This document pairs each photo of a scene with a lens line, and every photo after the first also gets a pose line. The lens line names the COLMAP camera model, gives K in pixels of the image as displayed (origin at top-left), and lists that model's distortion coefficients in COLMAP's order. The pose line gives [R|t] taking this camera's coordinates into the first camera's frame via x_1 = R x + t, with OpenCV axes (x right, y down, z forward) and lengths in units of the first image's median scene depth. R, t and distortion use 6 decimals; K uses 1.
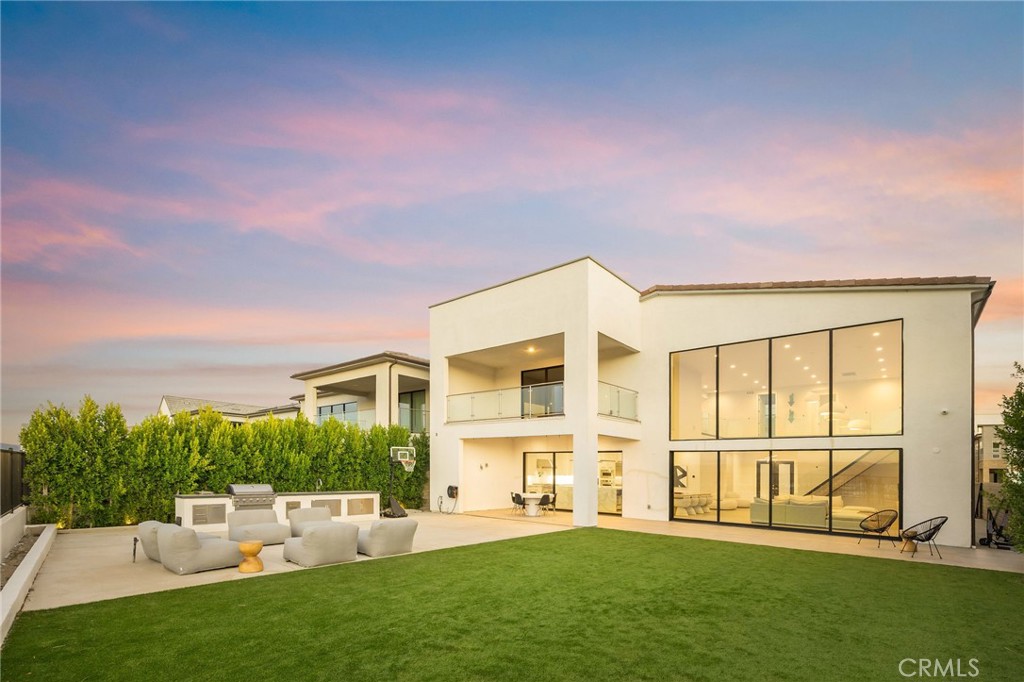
lens RADIAL K [[399.9, 0, 532.1], [0, 399.9, 366.7], [0, 0, 1]] dist [0.012776, 0.000080]
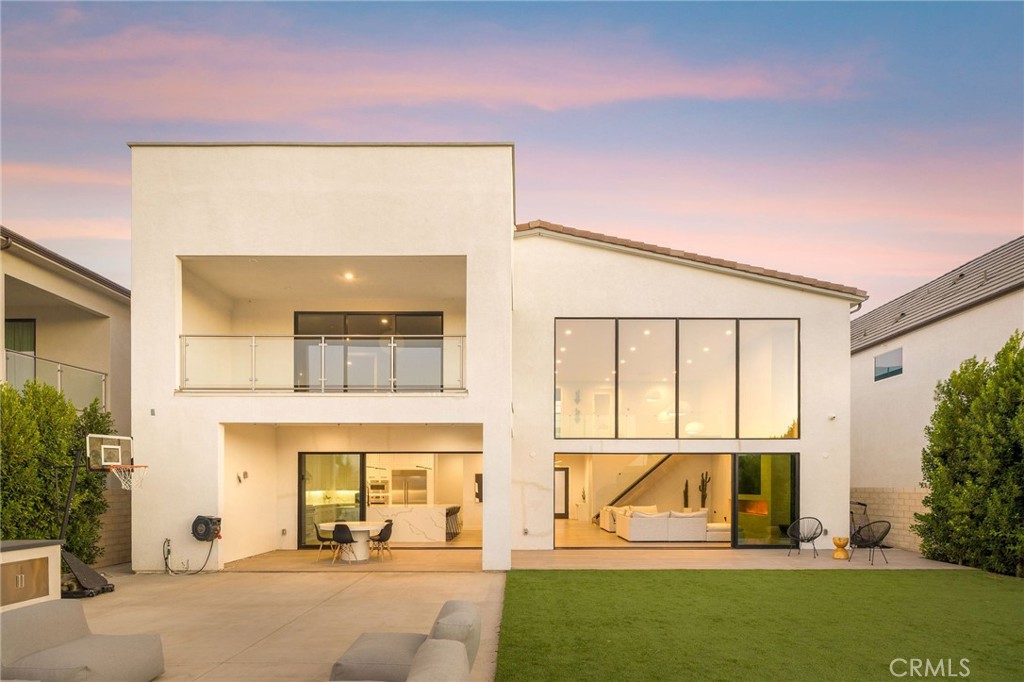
lens RADIAL K [[545.4, 0, 513.4], [0, 545.4, 372.8], [0, 0, 1]] dist [0.001499, -0.000160]
pose [[0.816828, 0.098874, 0.568344, -0.285332], [-0.131679, 0.991150, 0.016822, 0.060369], [-0.561651, -0.088580, 0.822619, 0.249535]]
